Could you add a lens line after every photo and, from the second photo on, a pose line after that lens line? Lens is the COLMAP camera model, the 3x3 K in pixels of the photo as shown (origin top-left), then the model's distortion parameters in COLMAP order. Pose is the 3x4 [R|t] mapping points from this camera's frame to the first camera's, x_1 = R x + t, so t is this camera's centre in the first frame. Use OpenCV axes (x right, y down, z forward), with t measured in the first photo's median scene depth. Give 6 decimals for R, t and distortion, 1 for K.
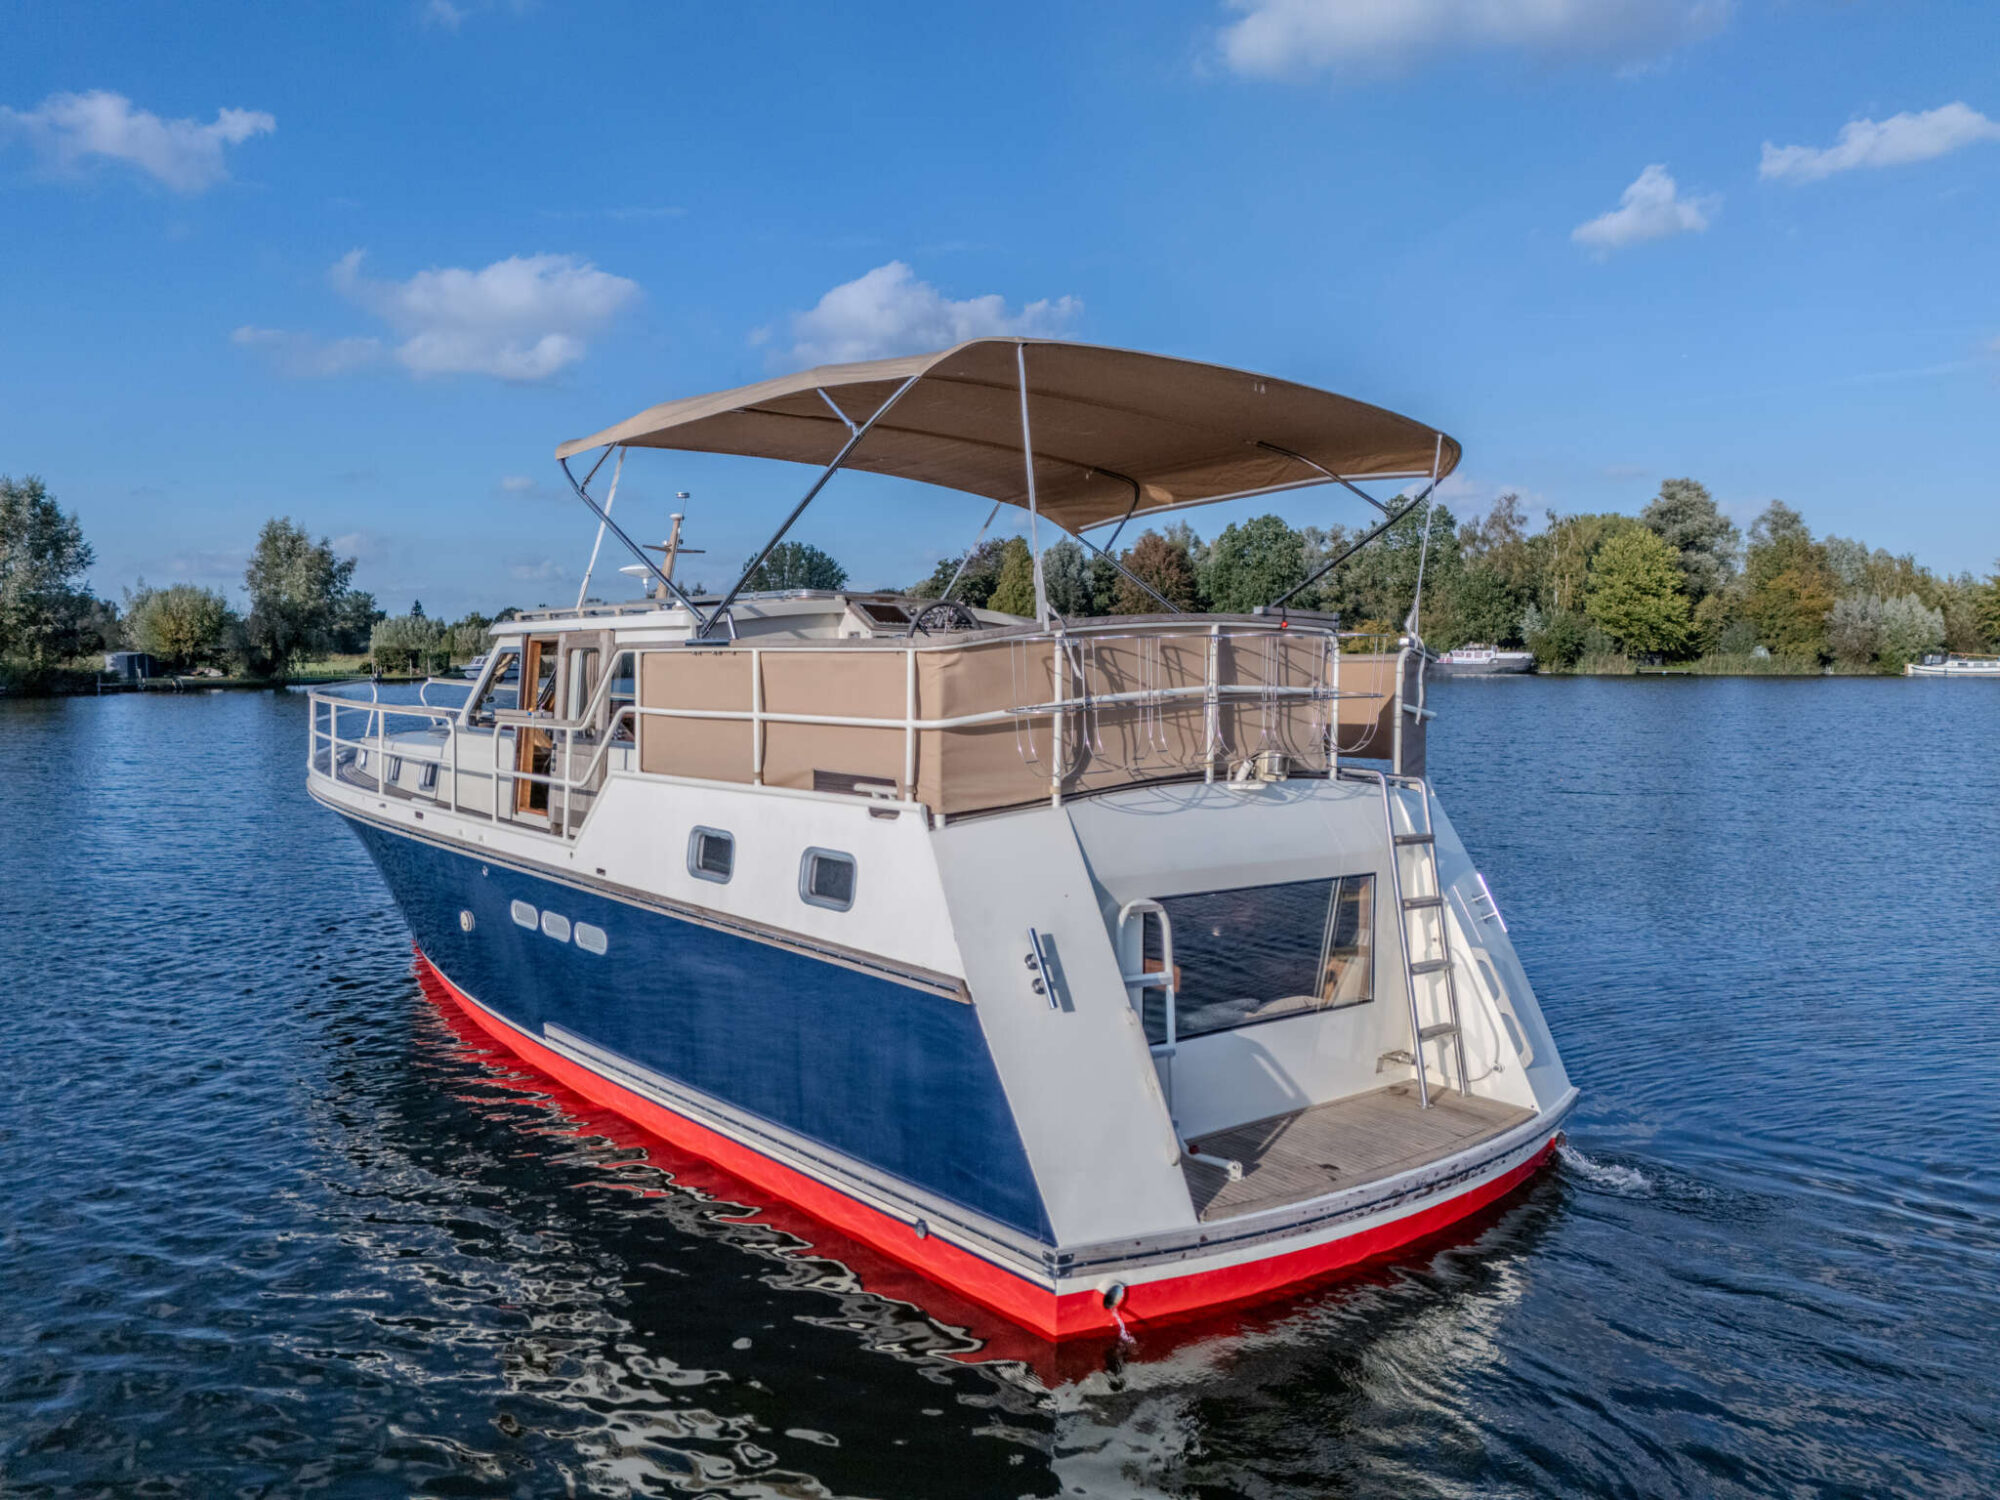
lens RADIAL K [[1462.8, 0, 990.7], [0, 1462.8, 784.4], [0, 0, 1]] dist [0.055346, -0.053750]
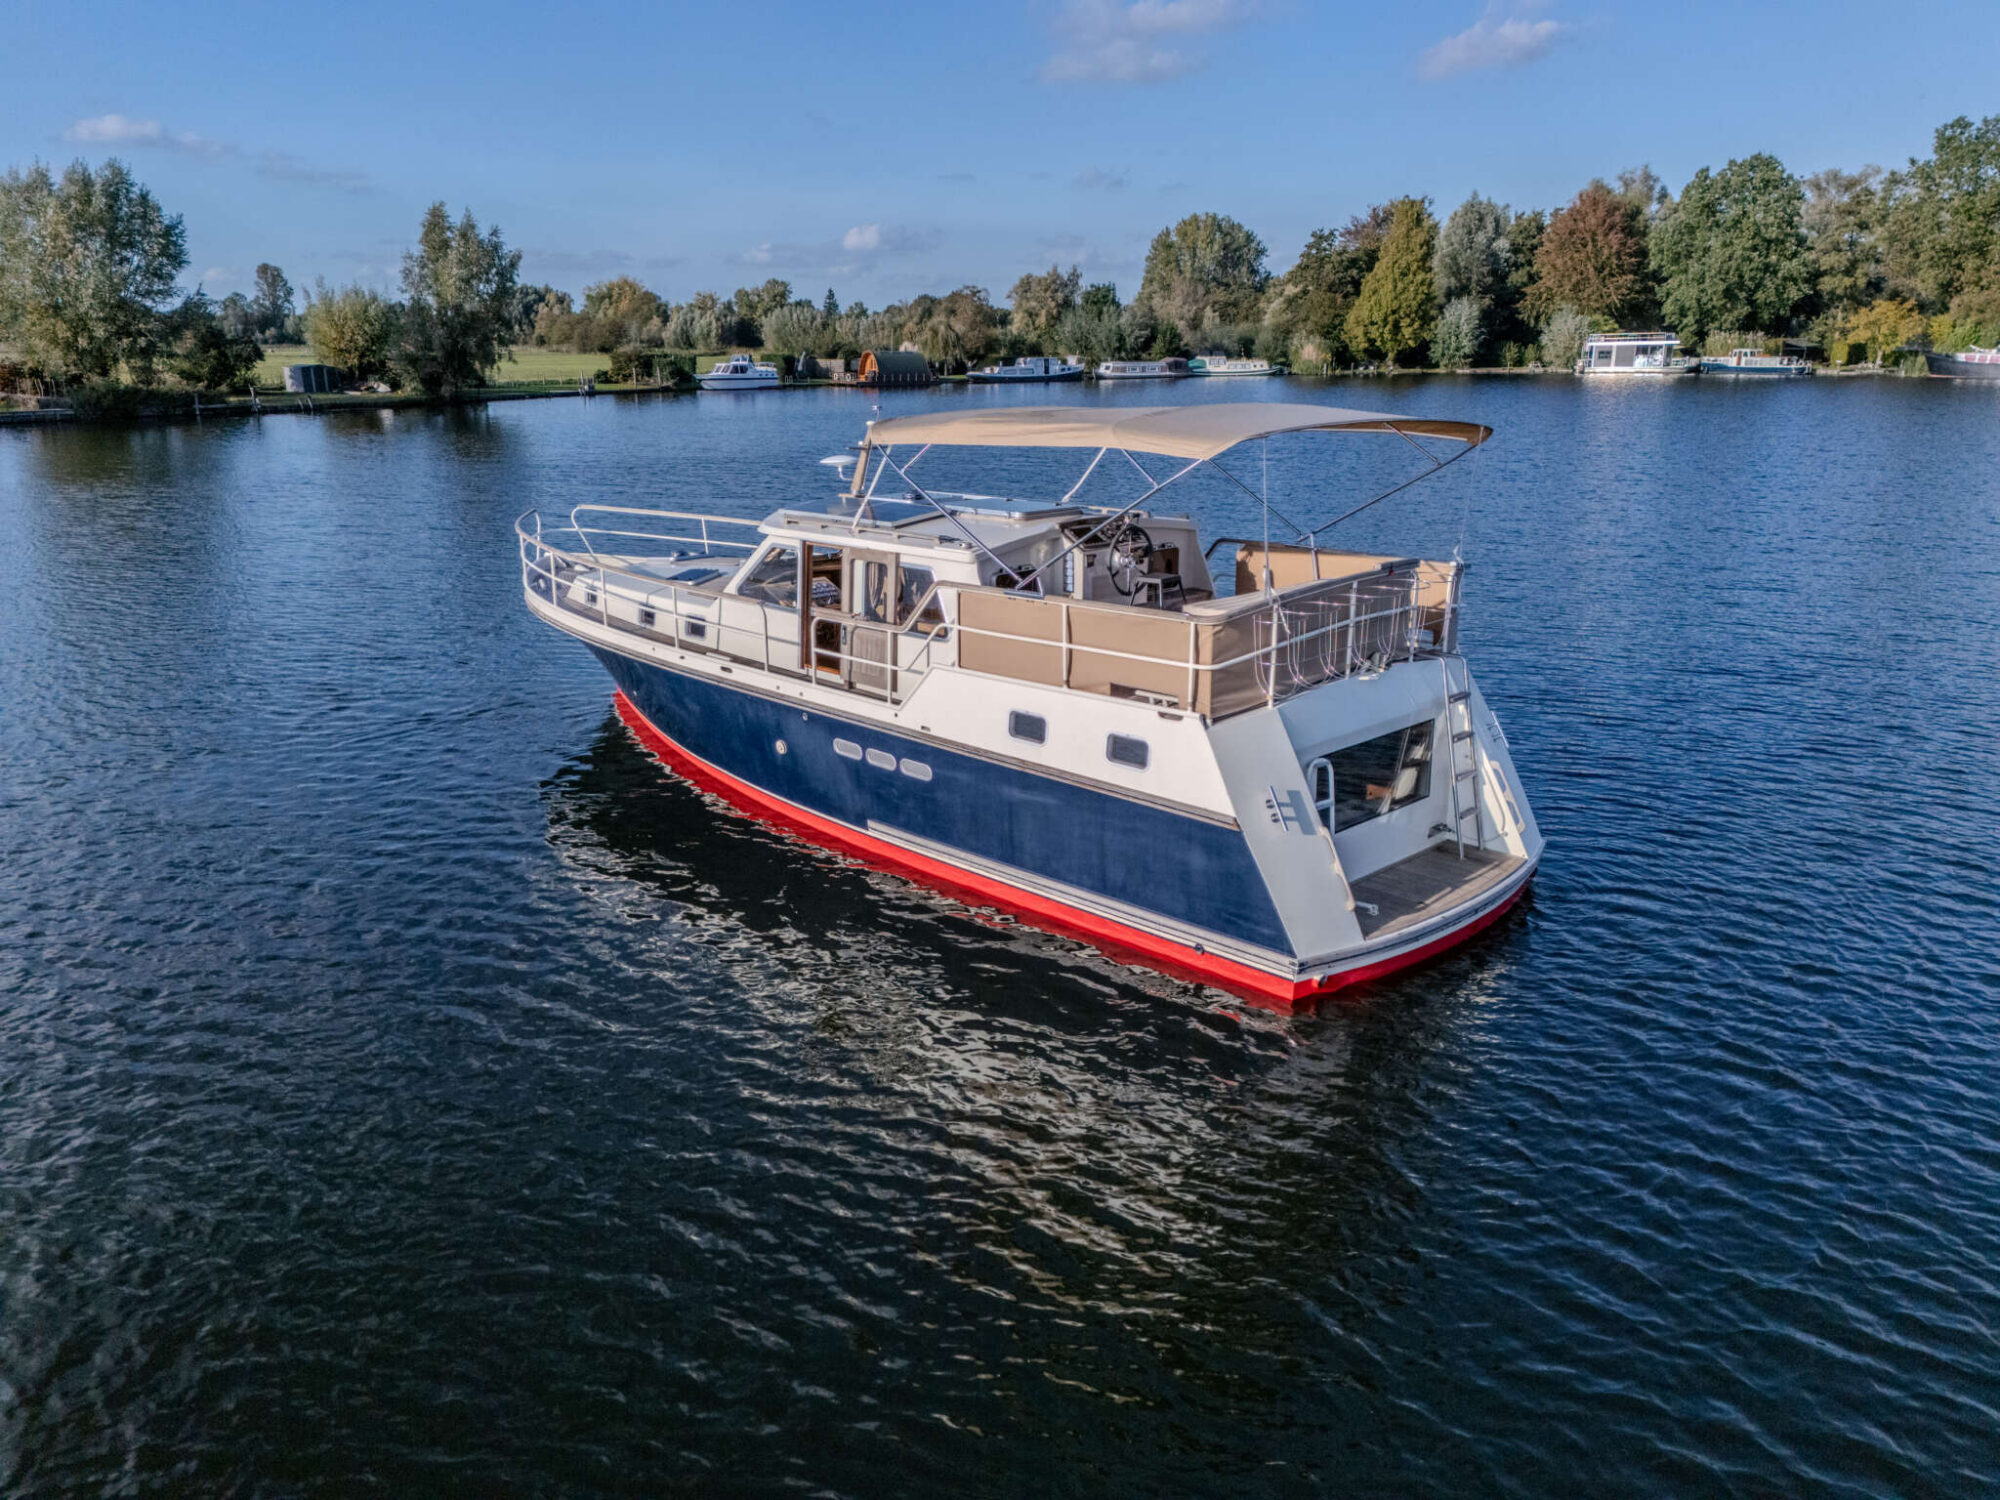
lens RADIAL K [[1466.6, 0, 990.6], [0, 1466.6, 756.1], [0, 0, 1]] dist [0.044346, -0.045680]
pose [[0.953922, 0.076973, -0.290014, 0.060227], [-0.021110, 0.981358, 0.191027, -0.019389], [0.299311, -0.176103, 0.937764, 0.125061]]
